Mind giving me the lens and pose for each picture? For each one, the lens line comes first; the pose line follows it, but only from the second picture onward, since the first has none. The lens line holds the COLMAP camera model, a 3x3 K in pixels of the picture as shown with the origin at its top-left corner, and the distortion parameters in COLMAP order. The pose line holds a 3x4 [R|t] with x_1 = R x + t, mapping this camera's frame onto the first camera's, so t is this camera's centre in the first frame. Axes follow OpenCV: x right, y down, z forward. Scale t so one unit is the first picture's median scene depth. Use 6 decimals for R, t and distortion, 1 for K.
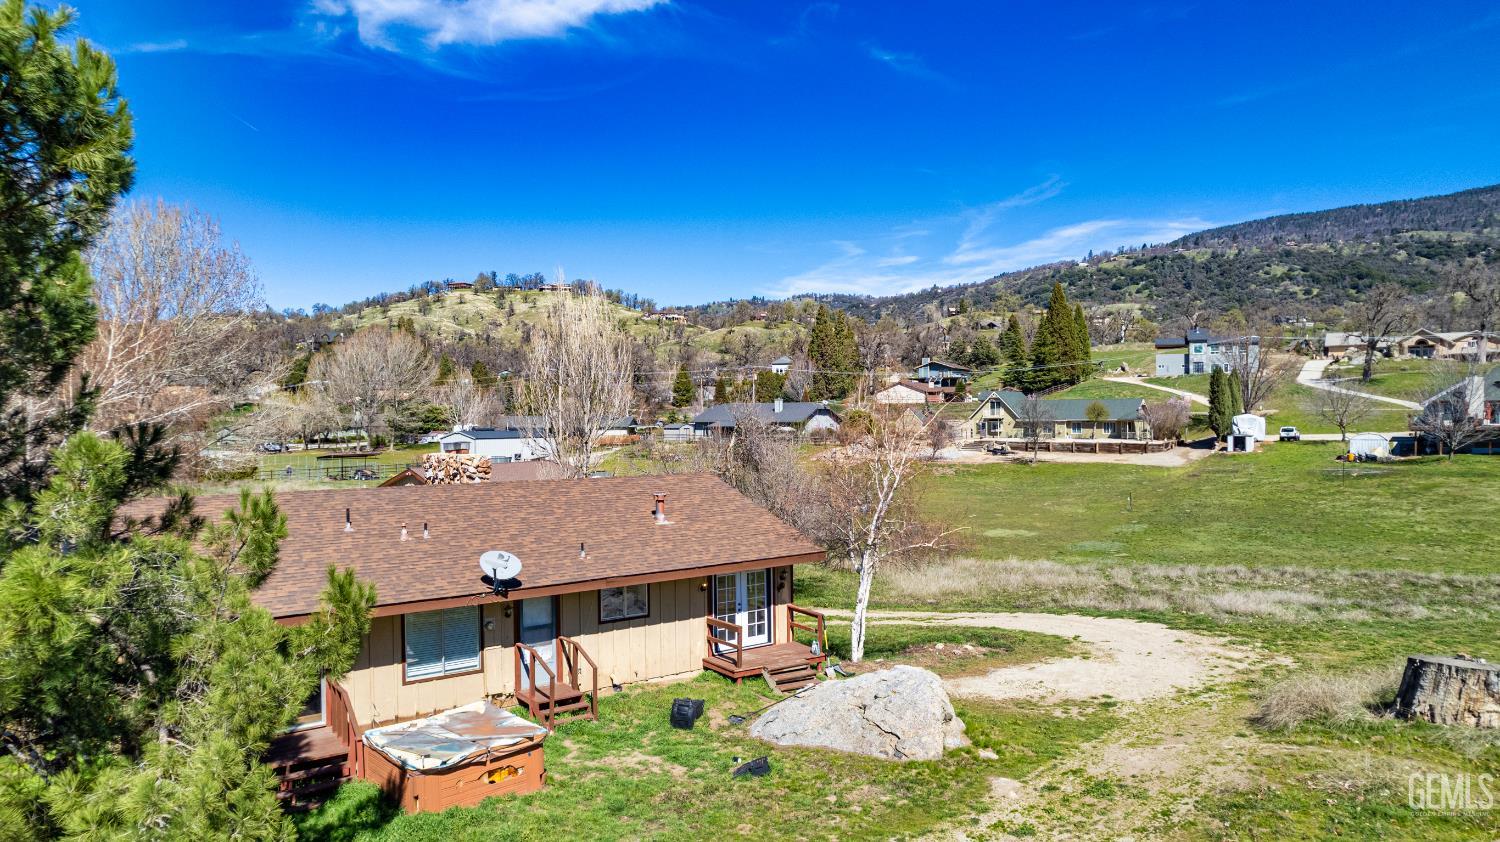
lens RADIAL K [[965.2, 0, 748.0], [0, 965.2, 418.2], [0, 0, 1]] dist [-0.059187, 0.052295]
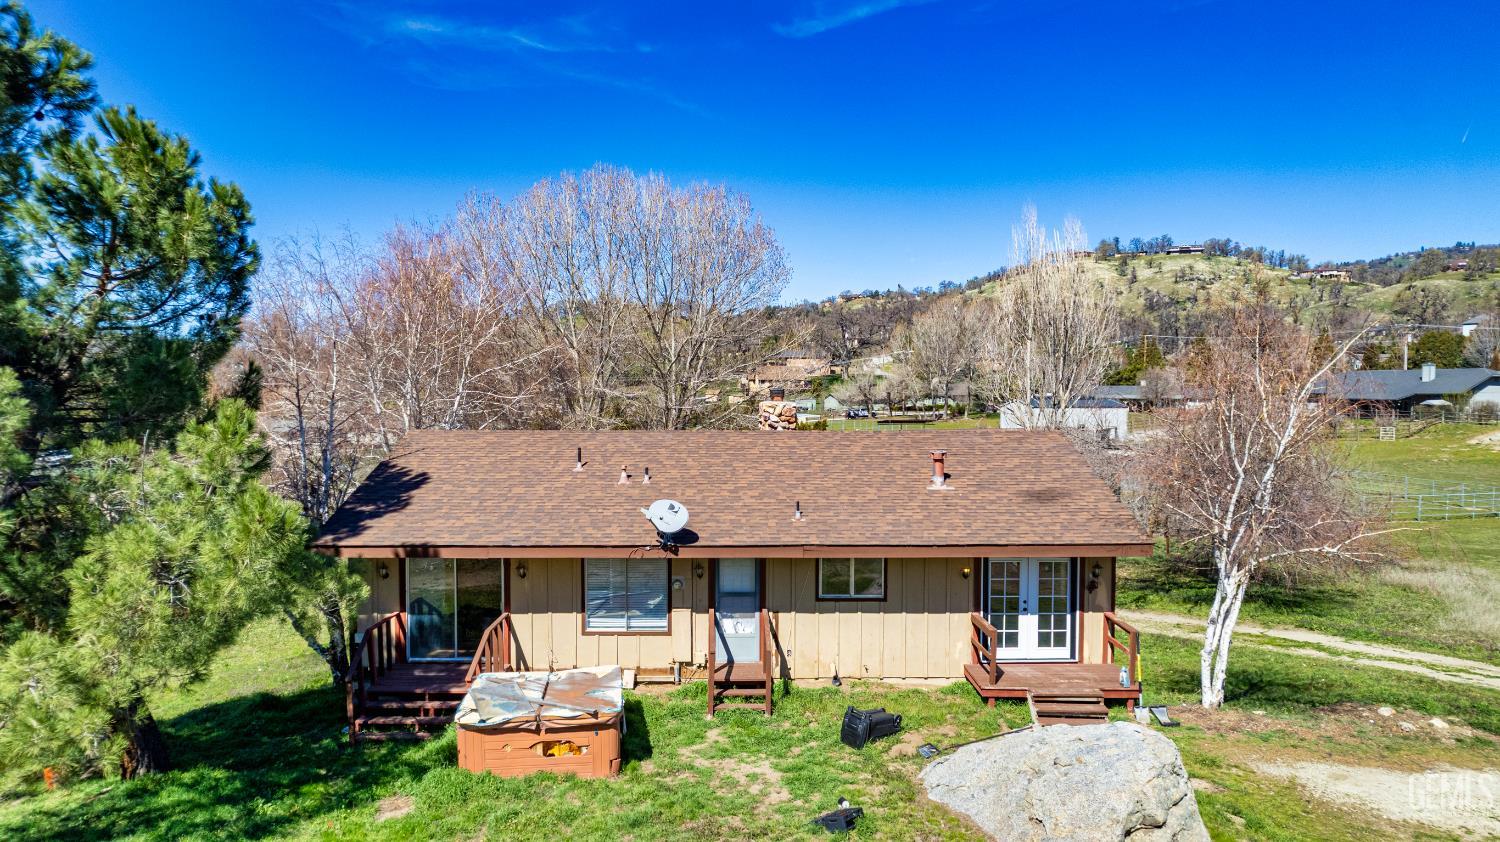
lens RADIAL K [[965.2, 0, 729.0], [0, 965.2, 442.6], [0, 0, 1]] dist [-0.059187, 0.052295]
pose [[0.800309, 0.039853, -0.598262, 0.174365], [-0.007680, 0.998388, 0.056234, 0.019863], [0.599539, -0.040410, 0.799325, 0.186369]]
